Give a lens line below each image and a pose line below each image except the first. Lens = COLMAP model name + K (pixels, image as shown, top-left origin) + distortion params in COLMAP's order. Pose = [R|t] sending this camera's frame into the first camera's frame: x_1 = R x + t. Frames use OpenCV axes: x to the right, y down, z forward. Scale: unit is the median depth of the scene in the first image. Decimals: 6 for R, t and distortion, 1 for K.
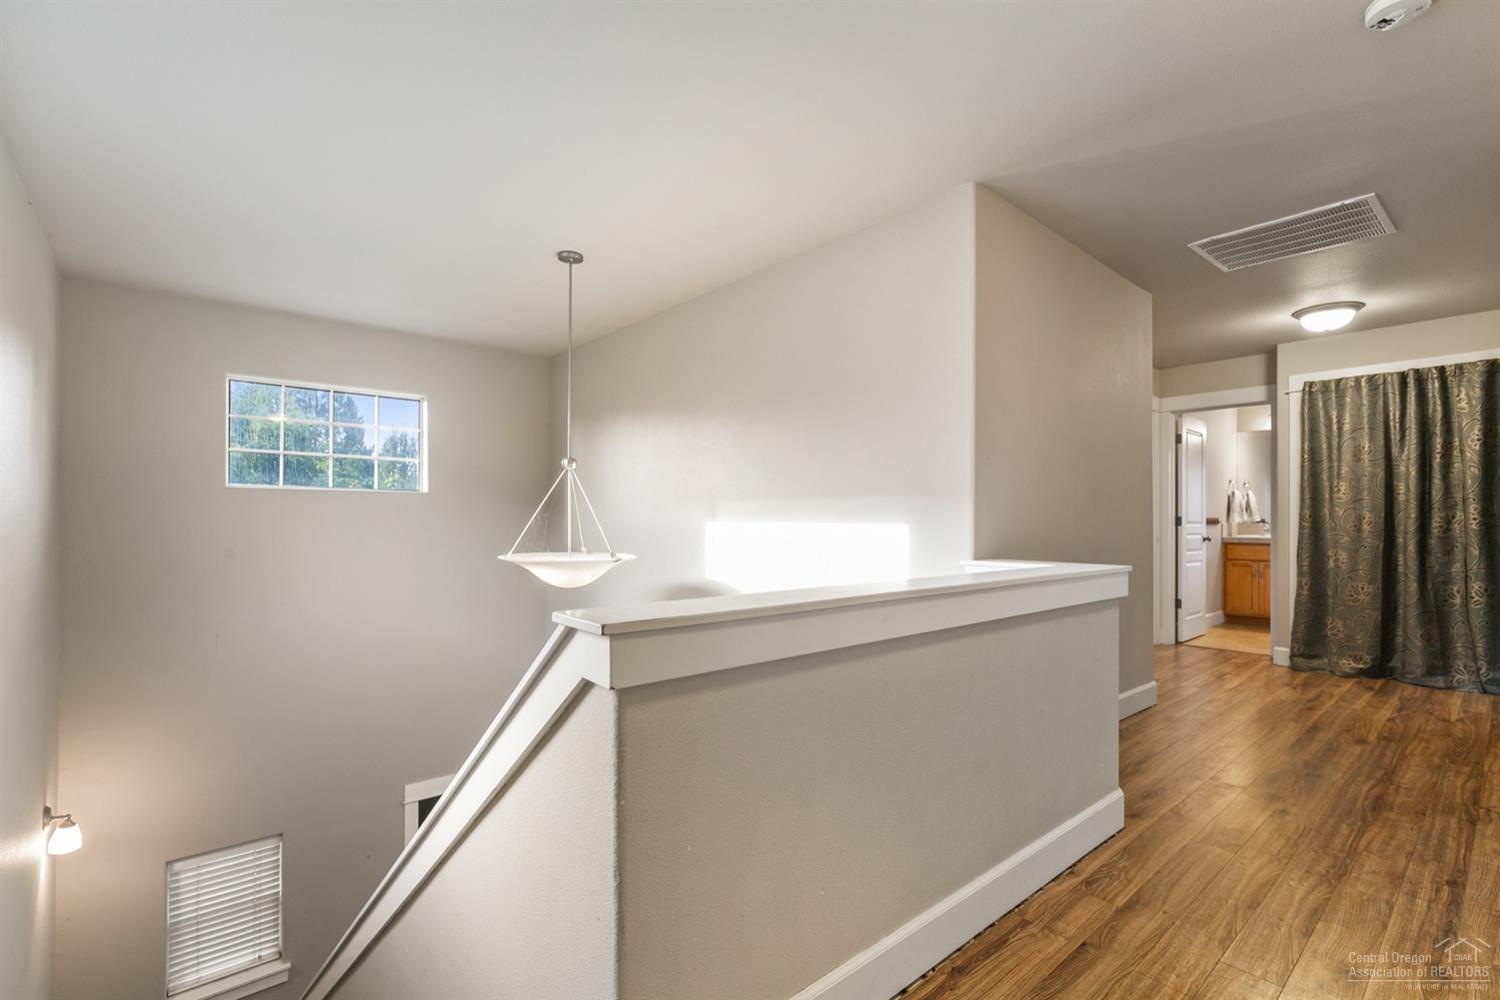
lens RADIAL K [[672.9, 0, 746.9], [0, 672.9, 516.1], [0, 0, 1]] dist [-0.000653, -0.000524]
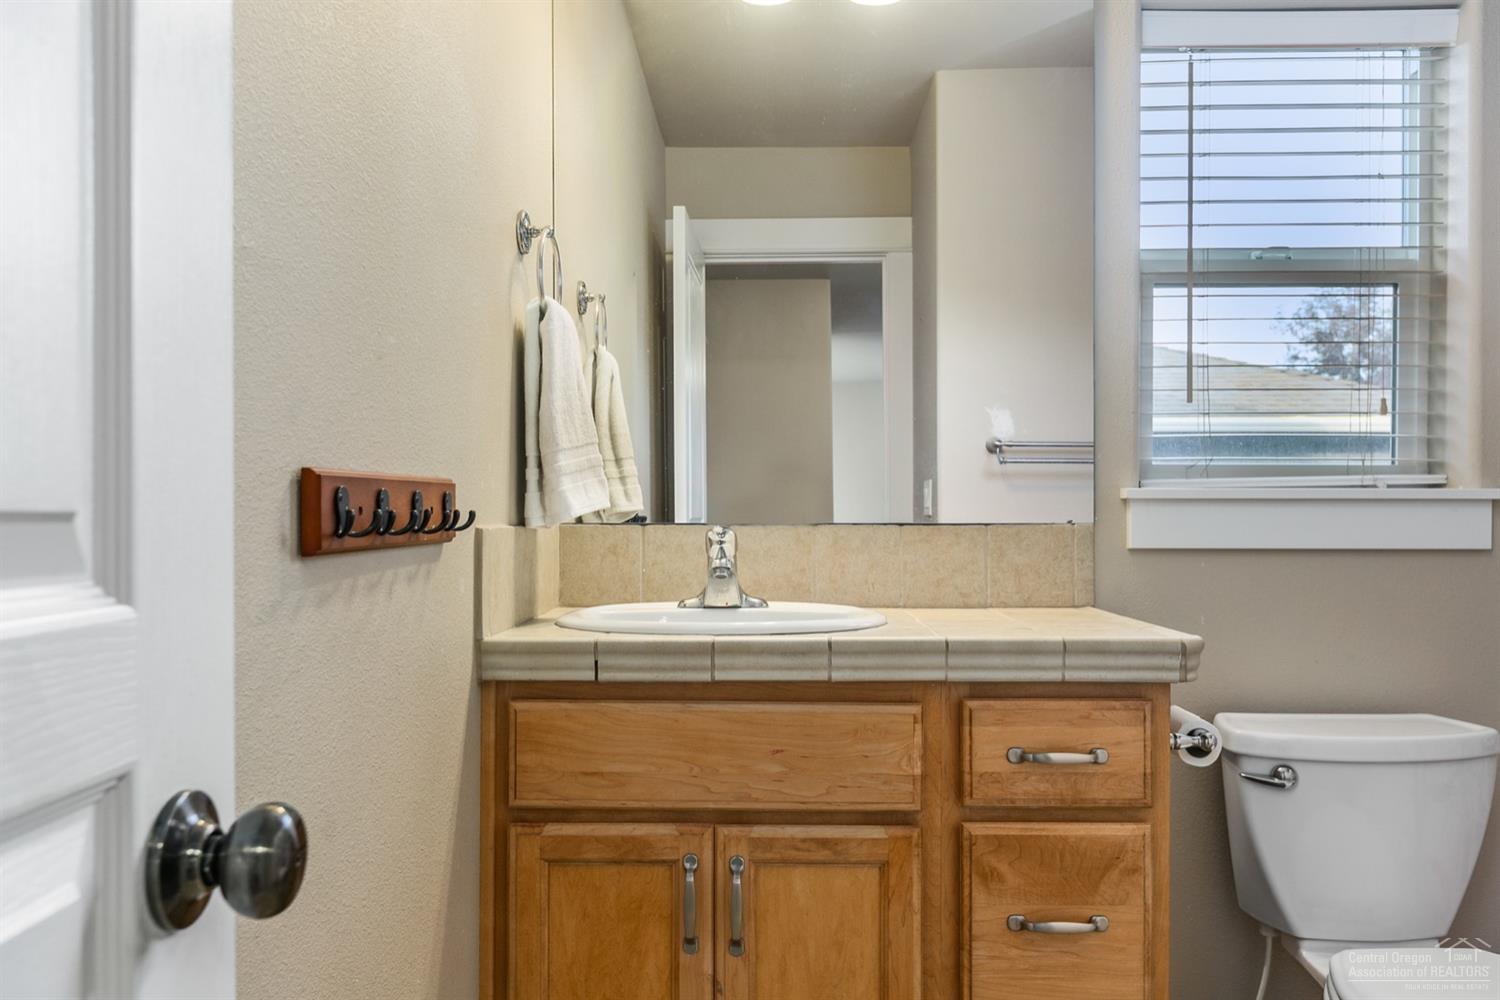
lens RADIAL K [[1156.1, 0, 750.0], [0, 1156.1, 500.0], [0, 0, 1]] dist [0.000112, 0.000005]
pose [[0.671736, -0.003668, 0.740781, 0.586951], [0.002492, 0.999993, 0.002692, 0.005130], [-0.740786, 0.000038, 0.671741, 0.826154]]
